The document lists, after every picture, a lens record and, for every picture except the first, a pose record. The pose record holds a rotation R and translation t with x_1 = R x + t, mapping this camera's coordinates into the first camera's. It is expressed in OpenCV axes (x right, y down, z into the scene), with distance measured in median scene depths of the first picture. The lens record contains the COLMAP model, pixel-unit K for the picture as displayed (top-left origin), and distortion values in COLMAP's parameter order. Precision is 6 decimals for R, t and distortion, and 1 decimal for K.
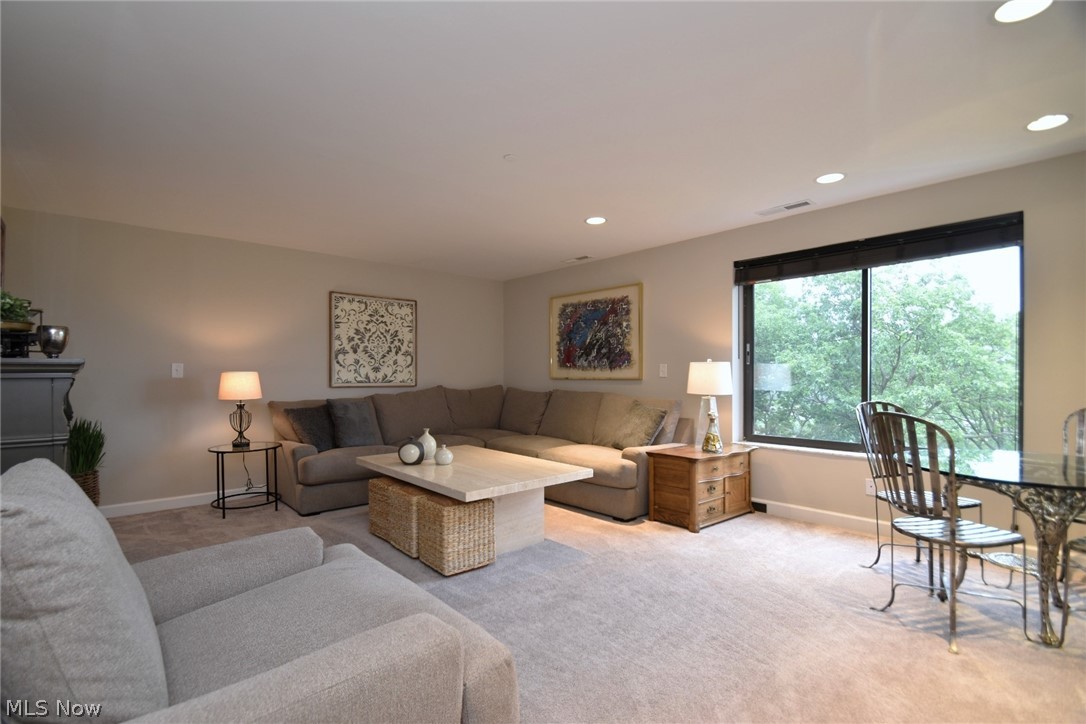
lens RADIAL K [[509.8, 0, 524.6], [0, 509.8, 379.0], [0, 0, 1]] dist [0.002456, -0.014132]
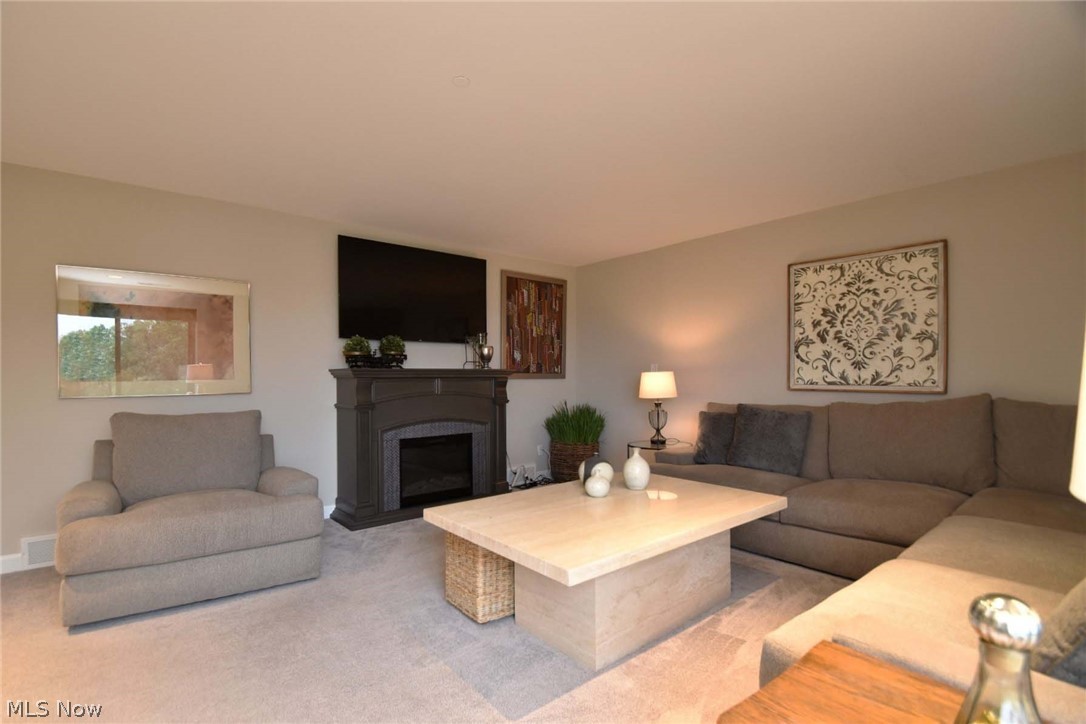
lens RADIAL K [[509.8, 0, 524.6], [0, 509.8, 379.0], [0, 0, 1]] dist [0.002456, -0.014132]
pose [[-0.035267, 0.011578, -0.999311, 0.394459], [-0.001092, 0.999932, 0.011624, -0.008240], [0.999377, 0.001501, -0.035252, 0.621217]]
